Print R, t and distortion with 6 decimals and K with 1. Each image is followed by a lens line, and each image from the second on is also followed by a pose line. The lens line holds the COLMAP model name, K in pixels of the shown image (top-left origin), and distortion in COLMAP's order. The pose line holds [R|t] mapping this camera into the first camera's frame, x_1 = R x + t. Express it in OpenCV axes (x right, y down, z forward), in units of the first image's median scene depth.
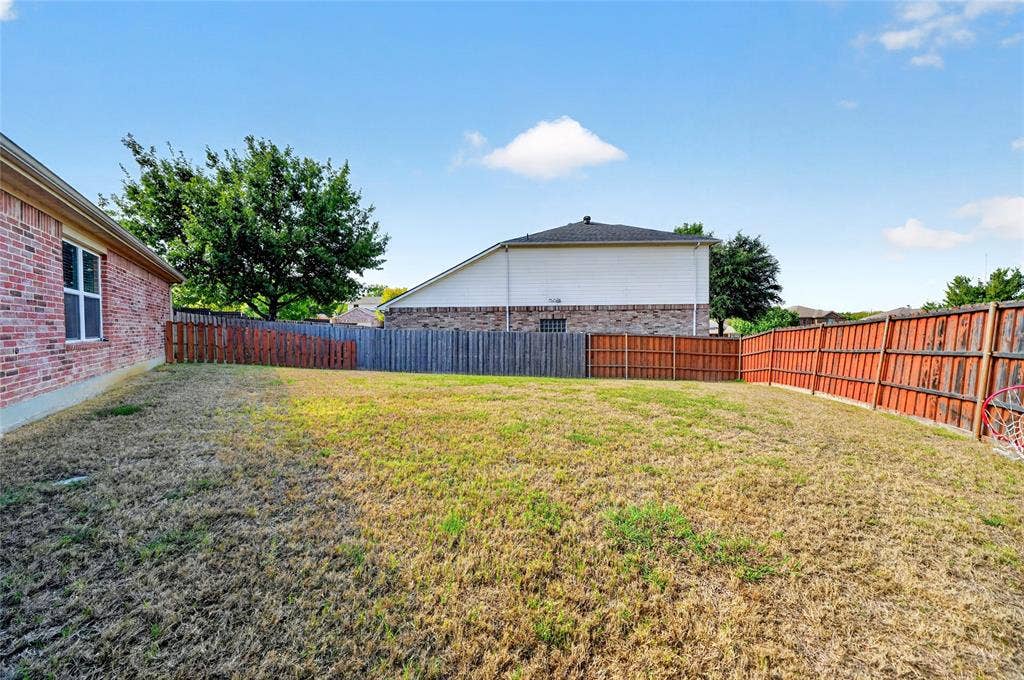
lens RADIAL K [[414.1, 0, 506.8], [0, 414.1, 338.7], [0, 0, 1]] dist [-0.000084, 0.000019]
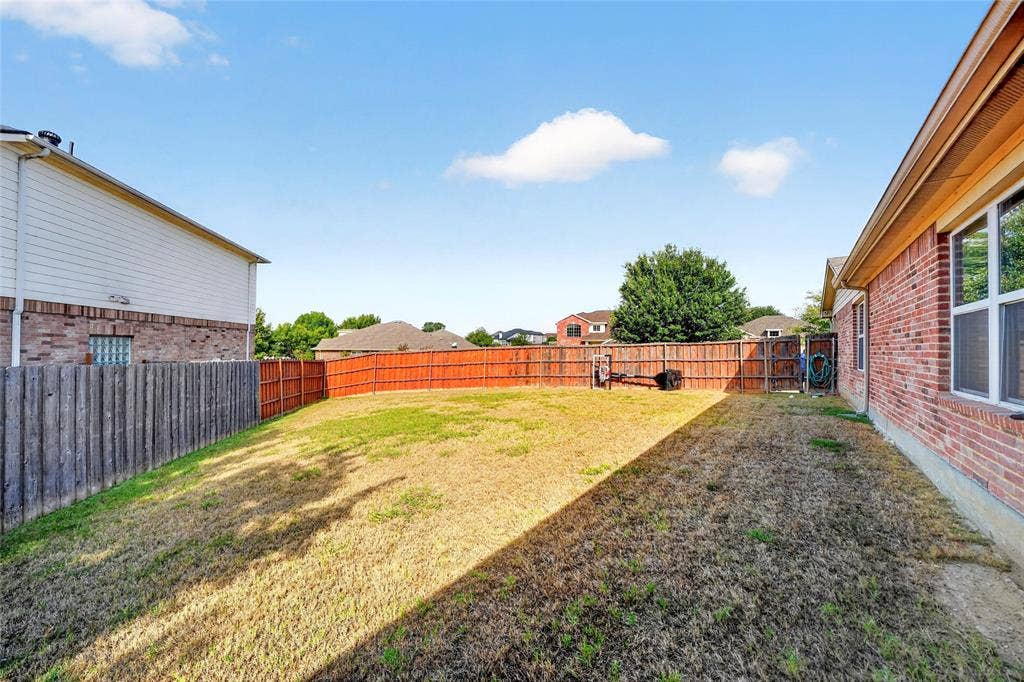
lens RADIAL K [[414.1, 0, 506.8], [0, 414.1, 339.7], [0, 0, 1]] dist [-0.000084, 0.000019]
pose [[-0.410026, 0.012652, 0.911986, -0.563782], [0.012353, 0.999889, -0.008318, -0.032076], [-0.911990, 0.007856, -0.410137, 0.780717]]
